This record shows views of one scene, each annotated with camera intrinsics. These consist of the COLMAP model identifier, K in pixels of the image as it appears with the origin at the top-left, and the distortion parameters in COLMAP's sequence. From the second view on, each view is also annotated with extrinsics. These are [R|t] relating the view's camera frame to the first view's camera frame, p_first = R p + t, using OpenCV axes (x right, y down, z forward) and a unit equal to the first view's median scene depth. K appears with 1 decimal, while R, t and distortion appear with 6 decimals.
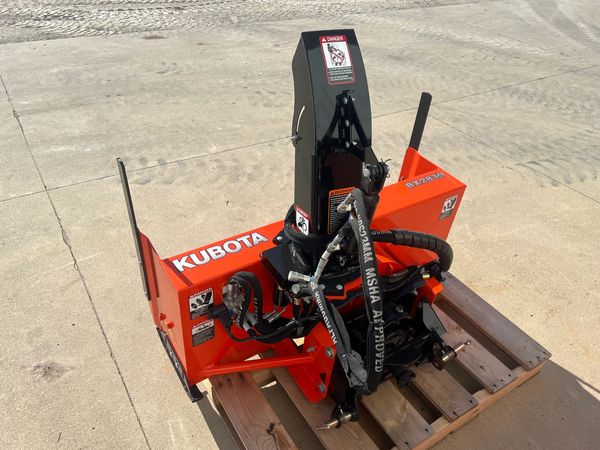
lens RADIAL K [[455.0, 0, 306.0], [0, 455.0, 237.1], [0, 0, 1]] dist [0.003998, -0.024659]
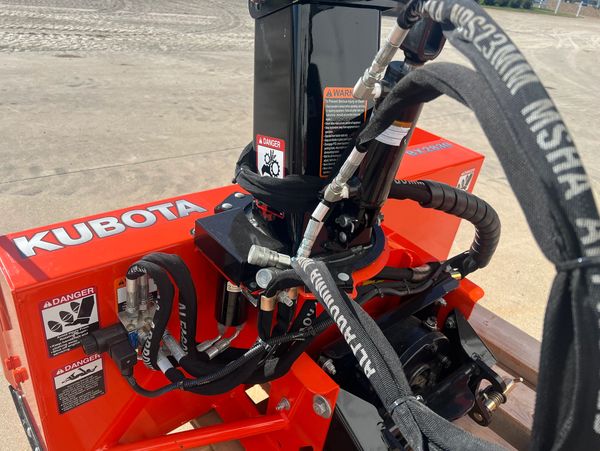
lens RADIAL K [[455.0, 0, 306.0], [0, 455.0, 237.6], [0, 0, 1]] dist [0.003998, -0.024659]
pose [[0.989784, -0.019140, 0.141281, -0.038531], [0.037314, 0.991183, -0.127134, 0.111877], [-0.137602, 0.131107, 0.981772, 0.407043]]
